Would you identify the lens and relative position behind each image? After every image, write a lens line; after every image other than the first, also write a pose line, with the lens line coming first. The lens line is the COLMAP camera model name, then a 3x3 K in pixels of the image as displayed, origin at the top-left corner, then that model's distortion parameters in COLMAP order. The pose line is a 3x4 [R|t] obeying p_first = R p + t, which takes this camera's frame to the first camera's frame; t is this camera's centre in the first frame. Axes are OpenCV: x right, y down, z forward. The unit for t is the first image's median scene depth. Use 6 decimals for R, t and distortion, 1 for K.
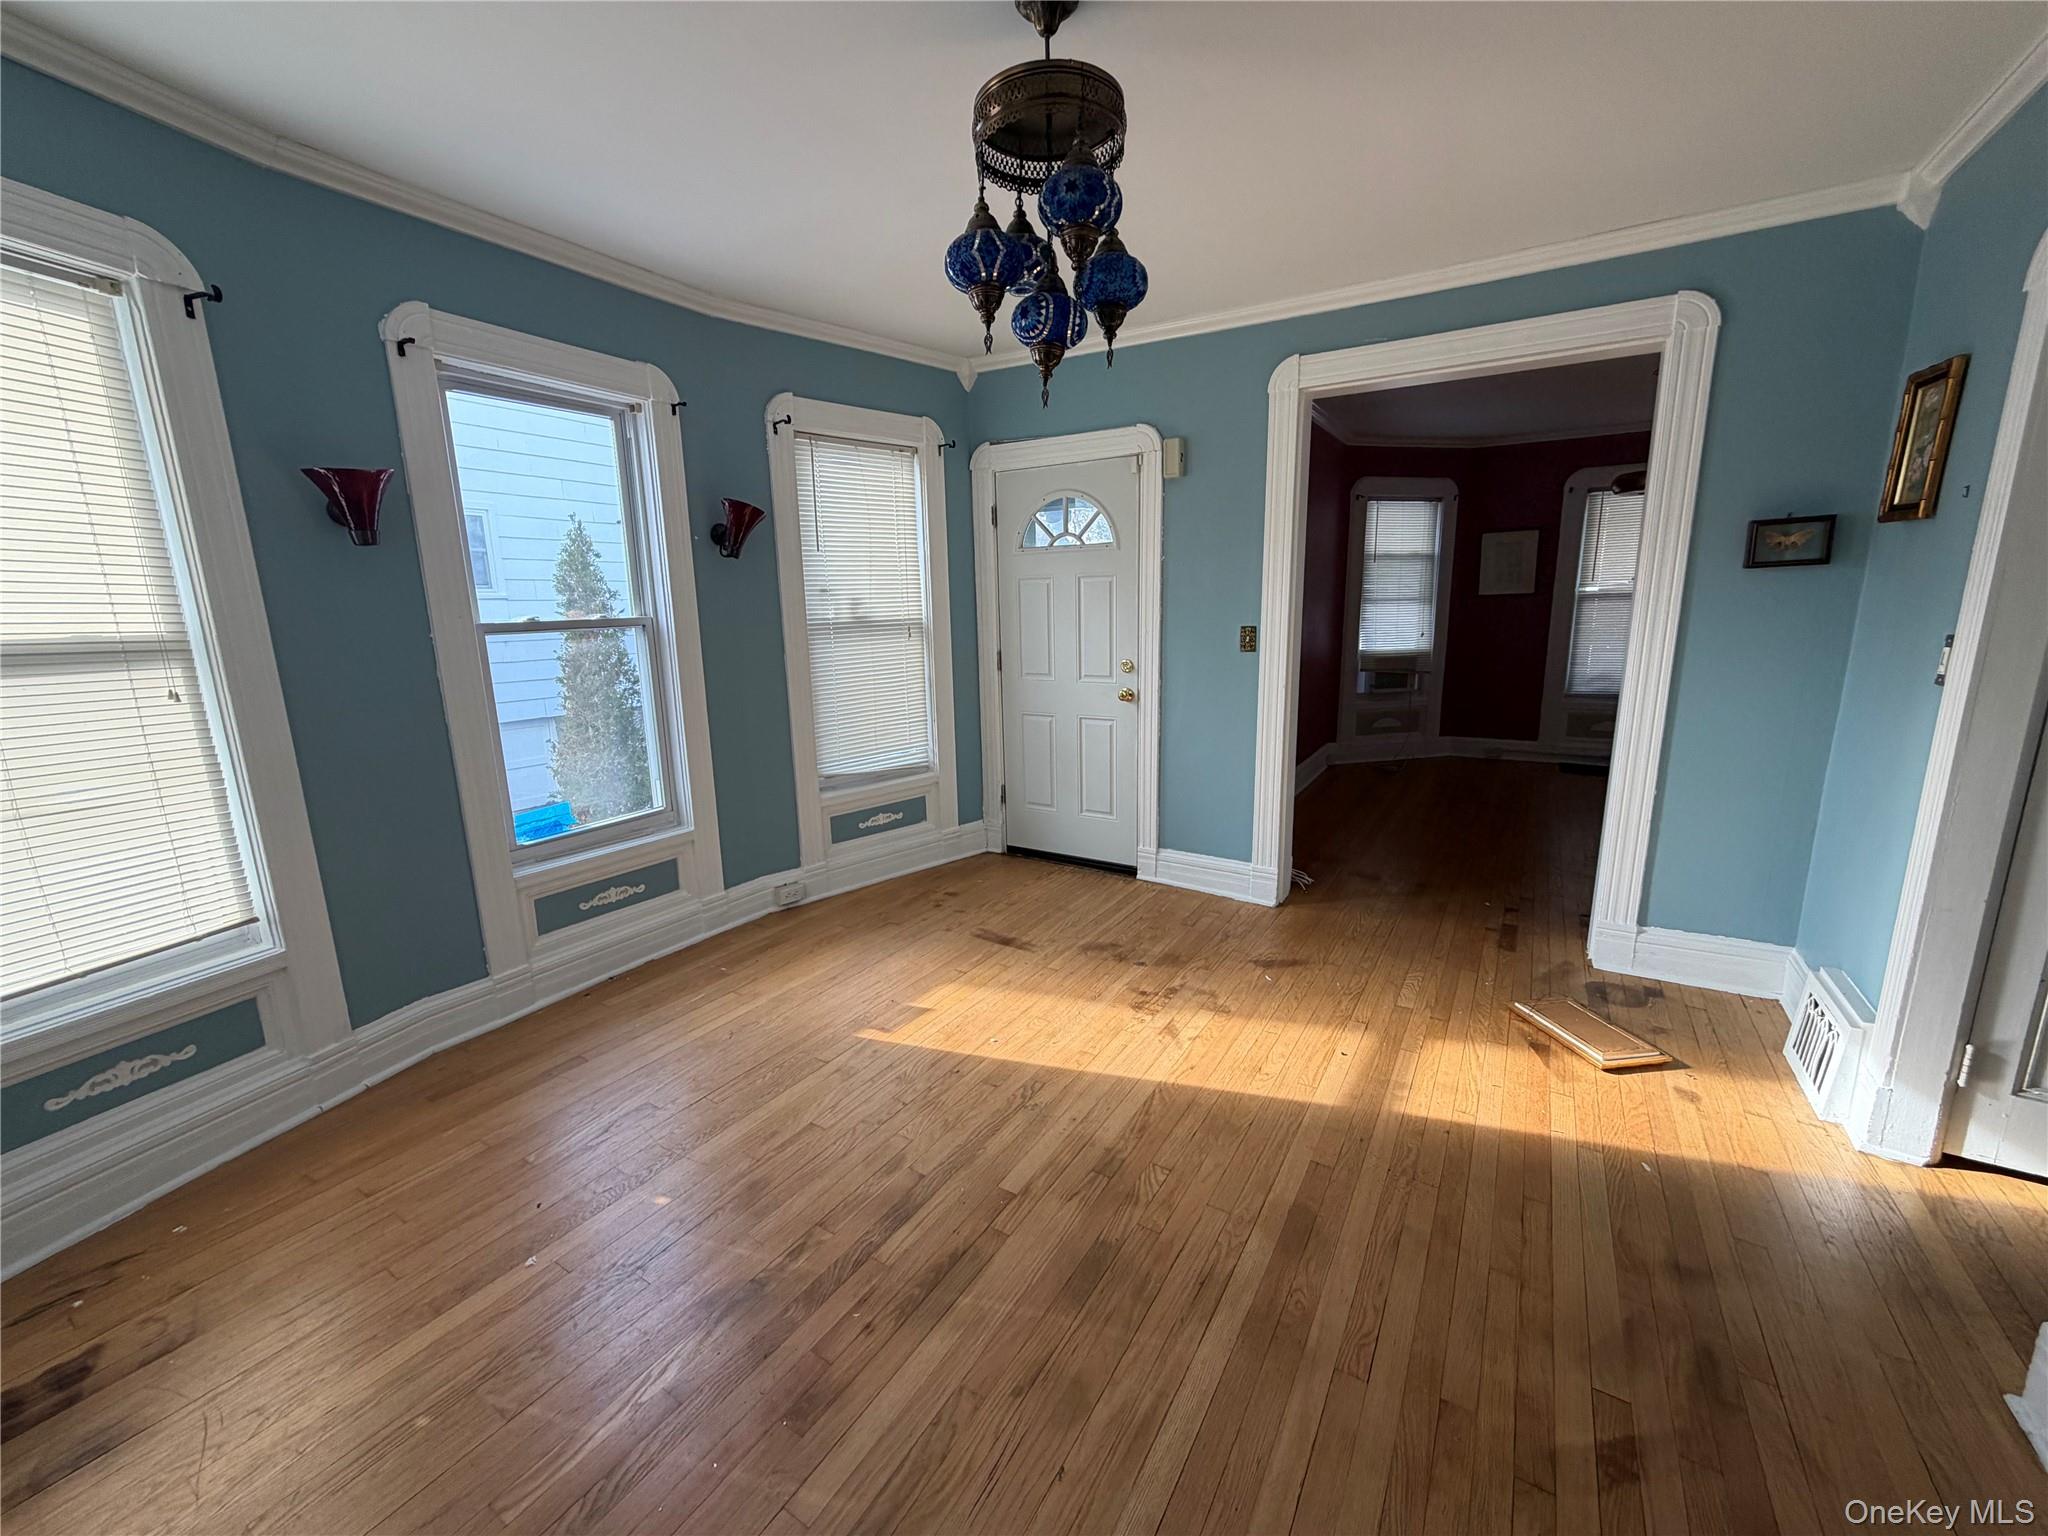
lens RADIAL K [[819.3, 0, 1015.9], [0, 819.3, 768.0], [0, 0, 1]] dist [0.001909, -0.000356]
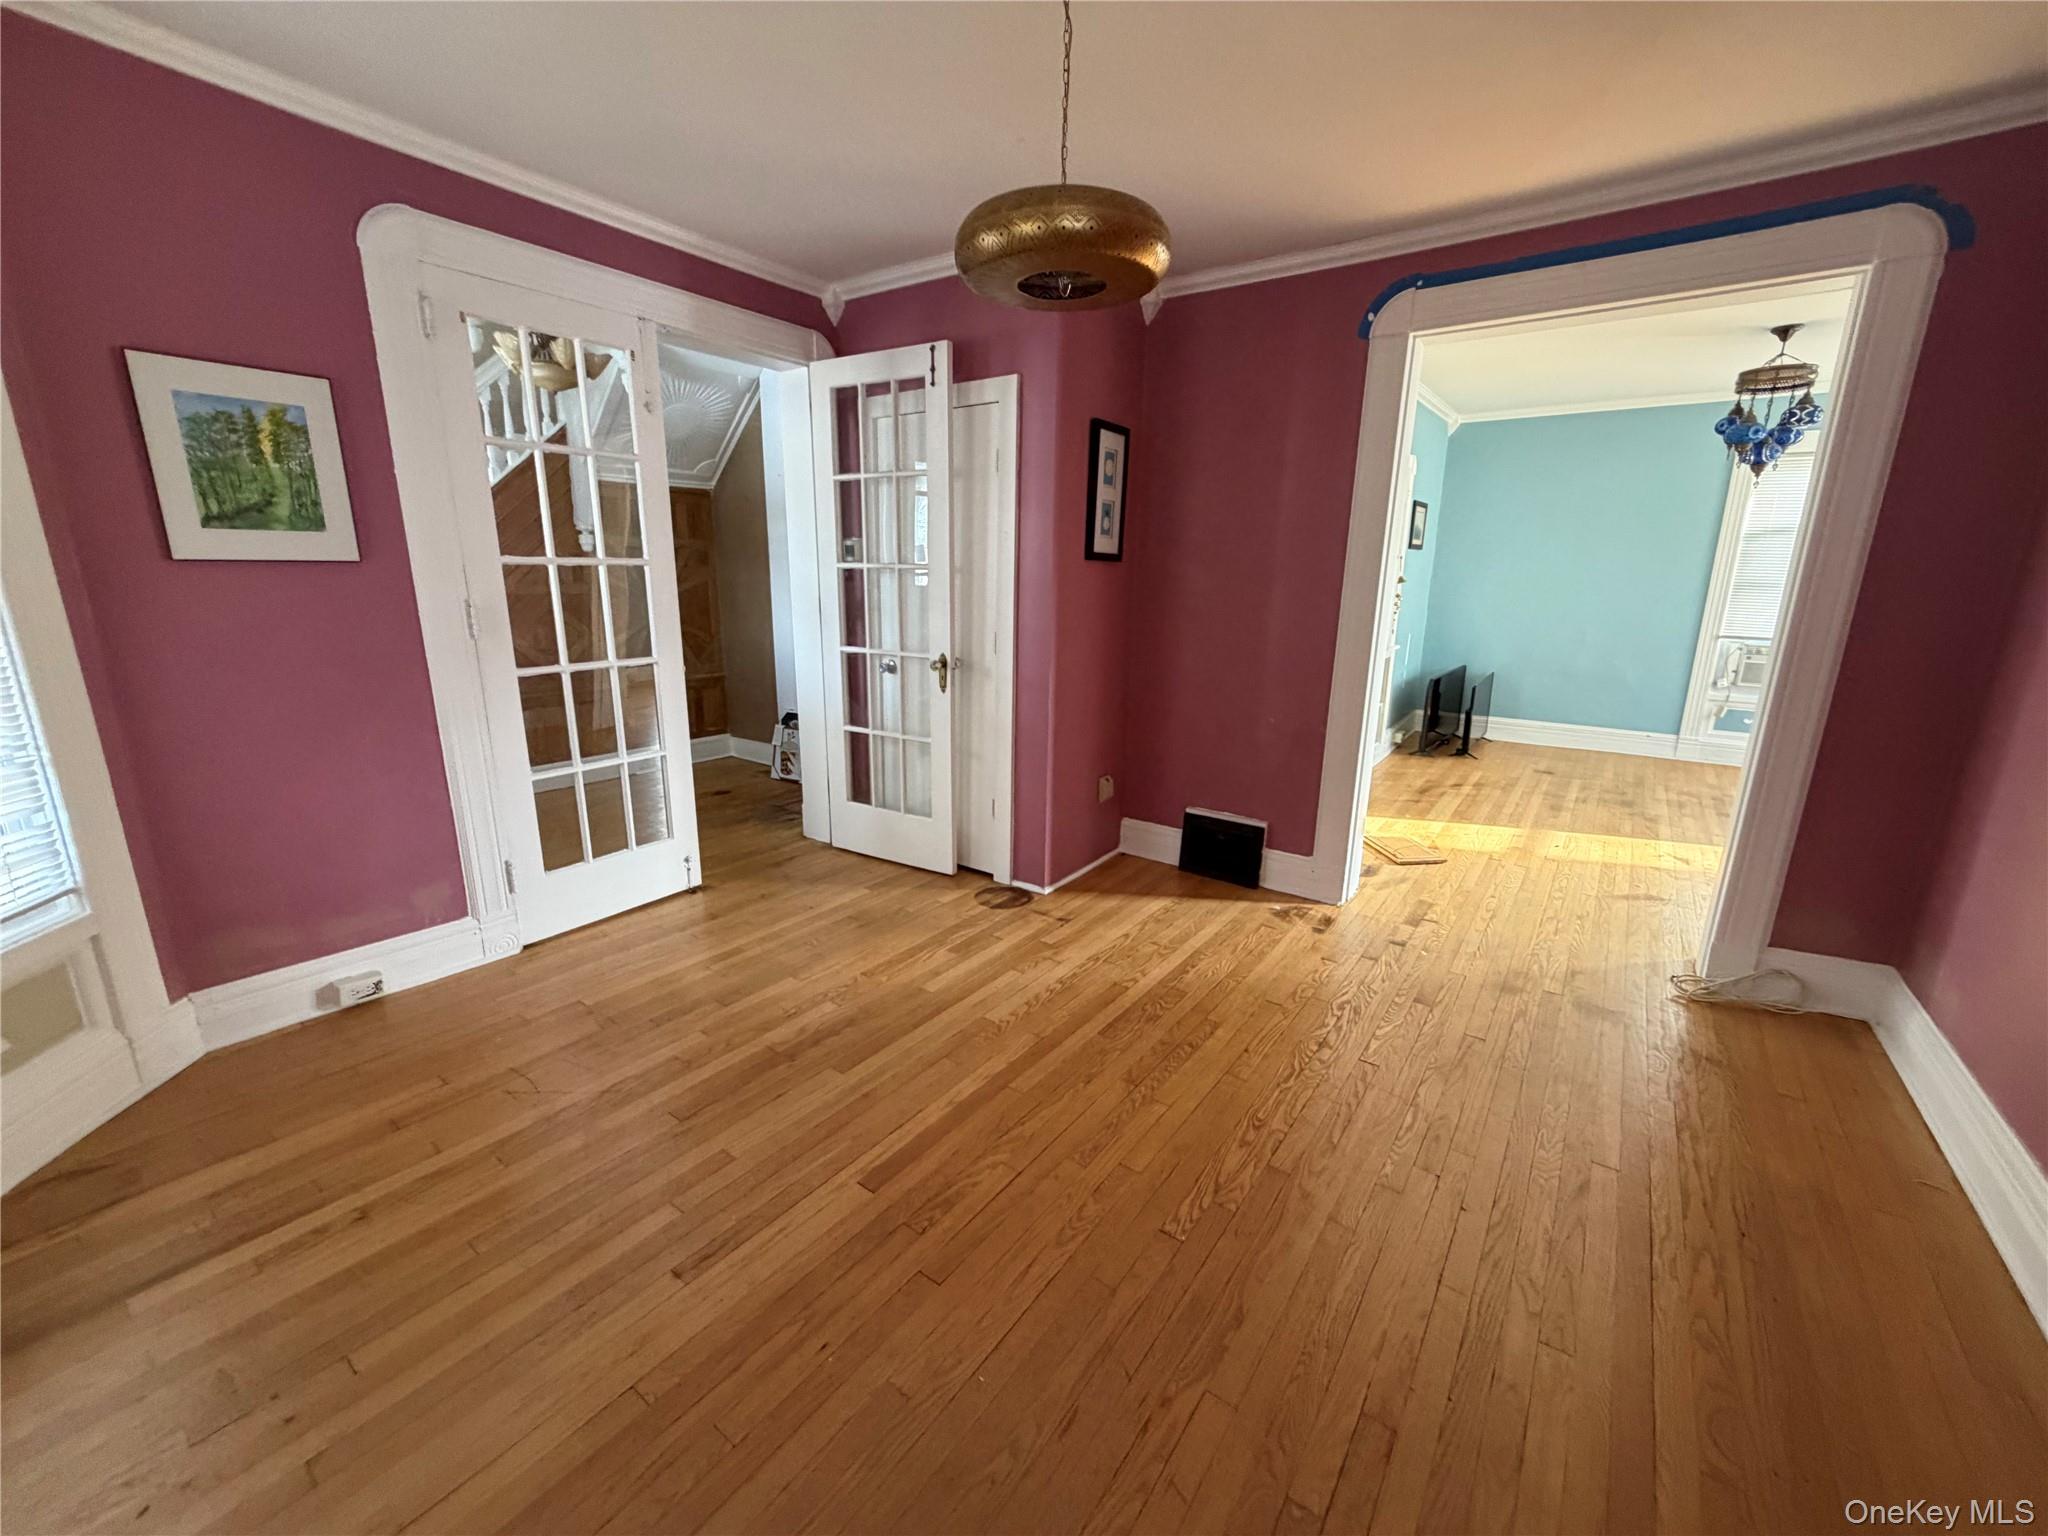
lens RADIAL K [[819.3, 0, 1015.9], [0, 819.3, 768.0], [0, 0, 1]] dist [0.001909, -0.000356]
pose [[-0.997065, -0.010042, 0.075896, 1.812745], [0.023270, 0.904703, 0.425407, -0.701614], [-0.072935, 0.425925, -0.901814, 3.322225]]
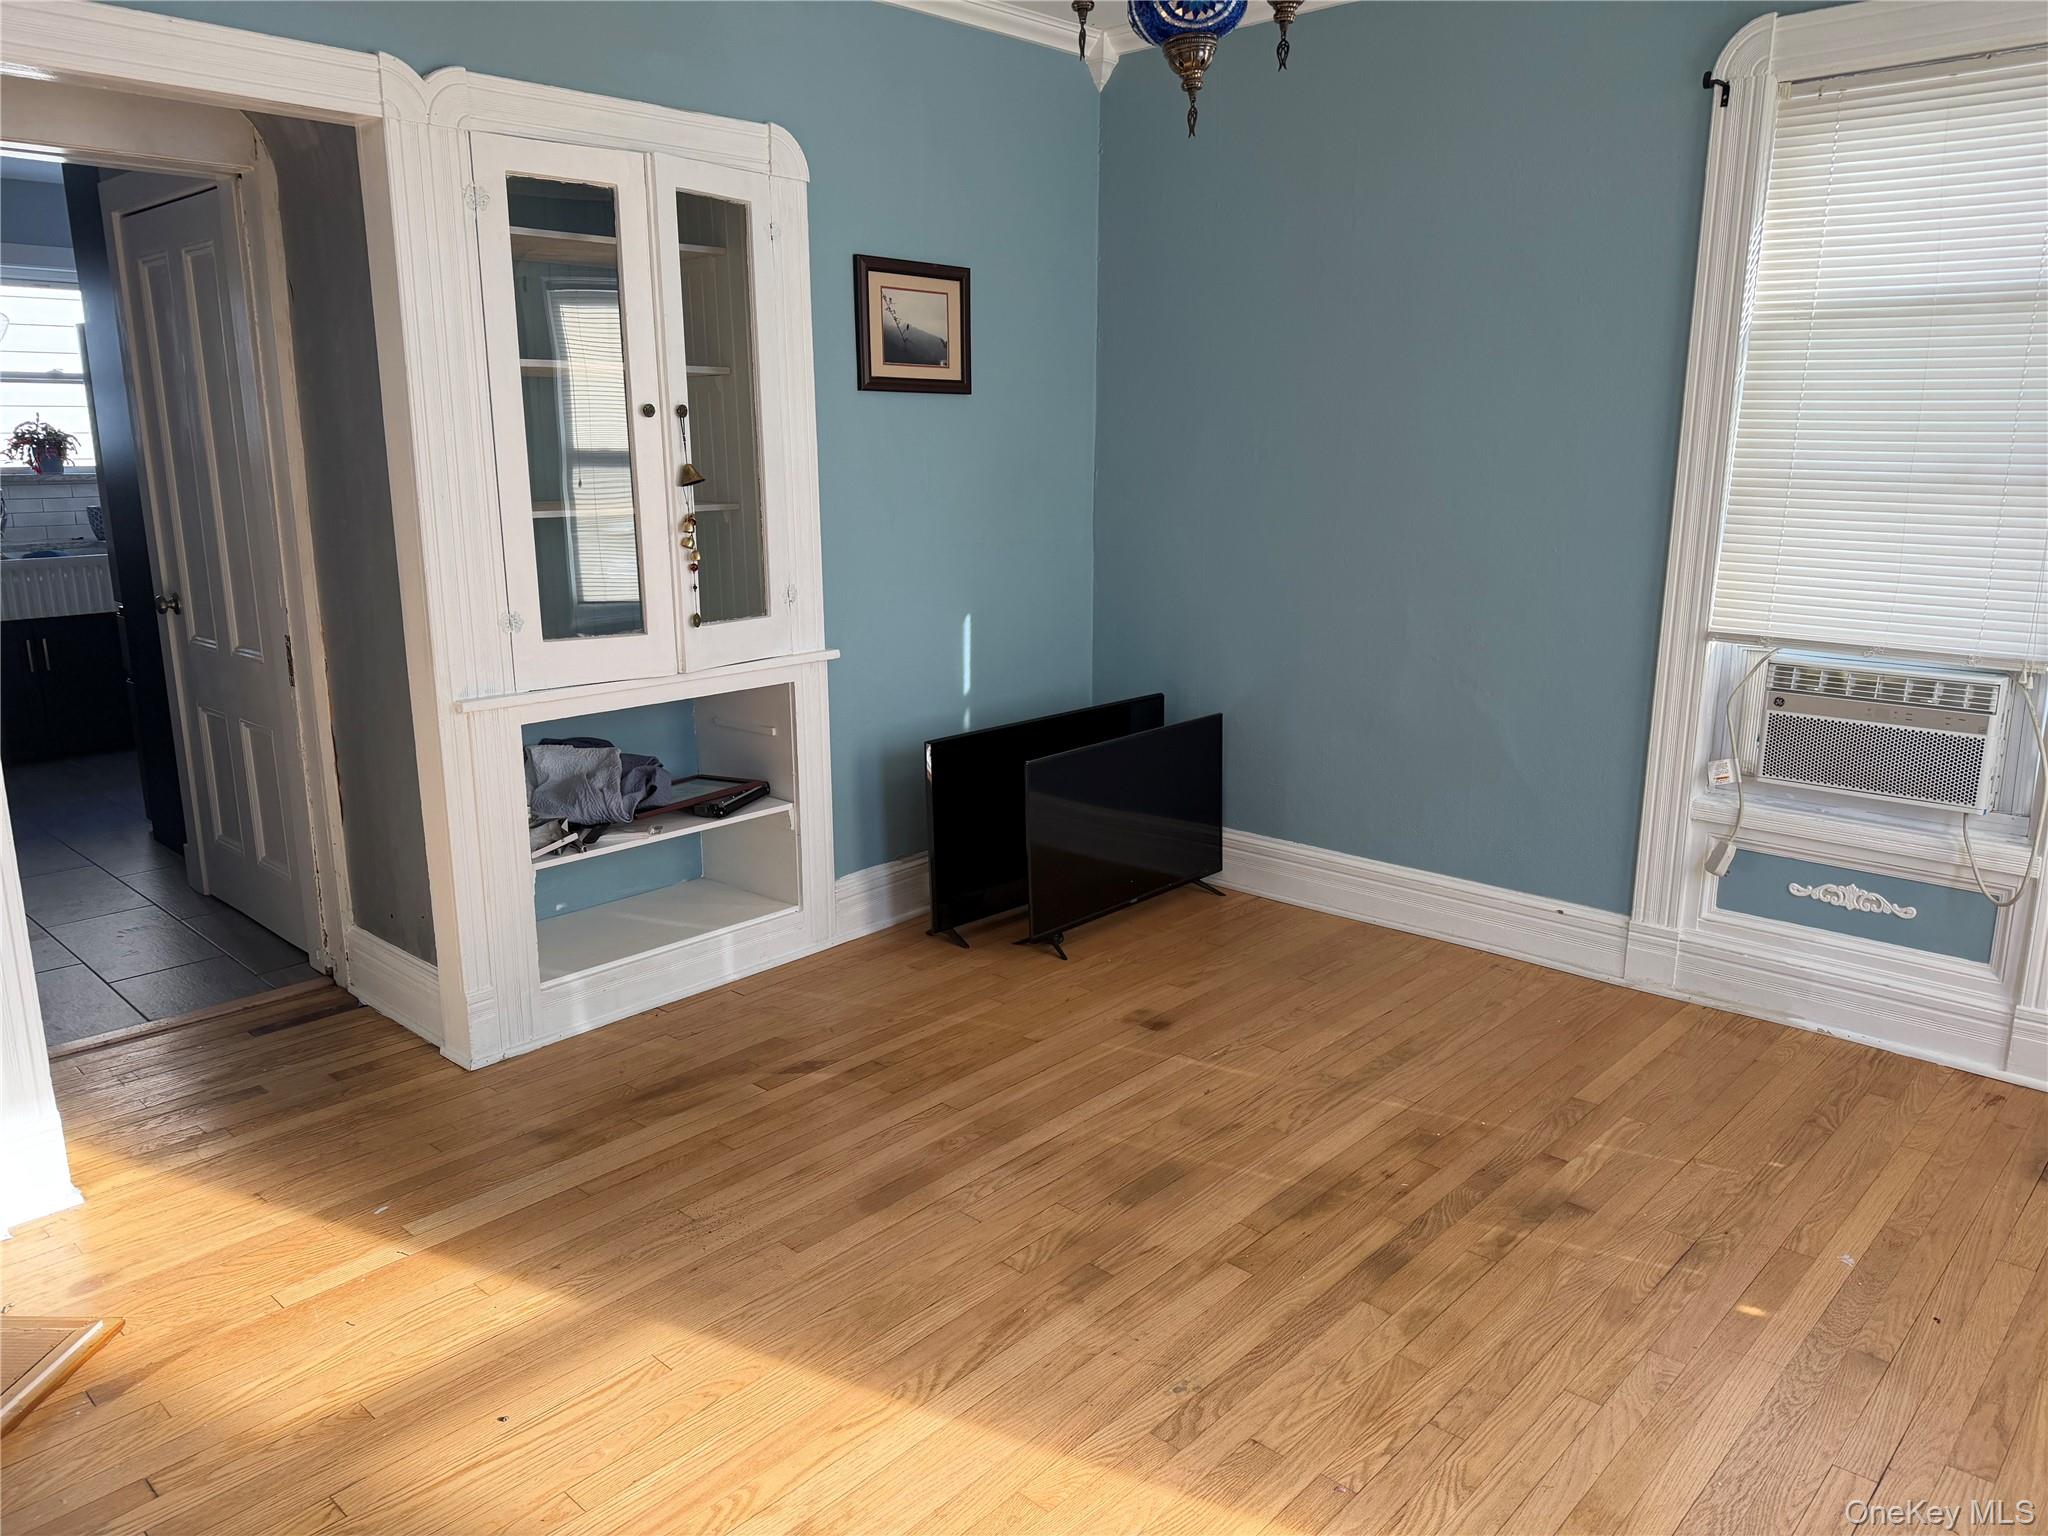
lens RADIAL K [[1451.7, 0, 1024.0], [0, 1451.7, 768.0], [0, 0, 1]] dist [0.077400, -0.100782]
pose [[-0.982498, -0.025979, 0.184454, -0.051889], [0.051260, 0.914289, 0.401805, -0.417176], [-0.179083, 0.404228, -0.896956, 2.049869]]
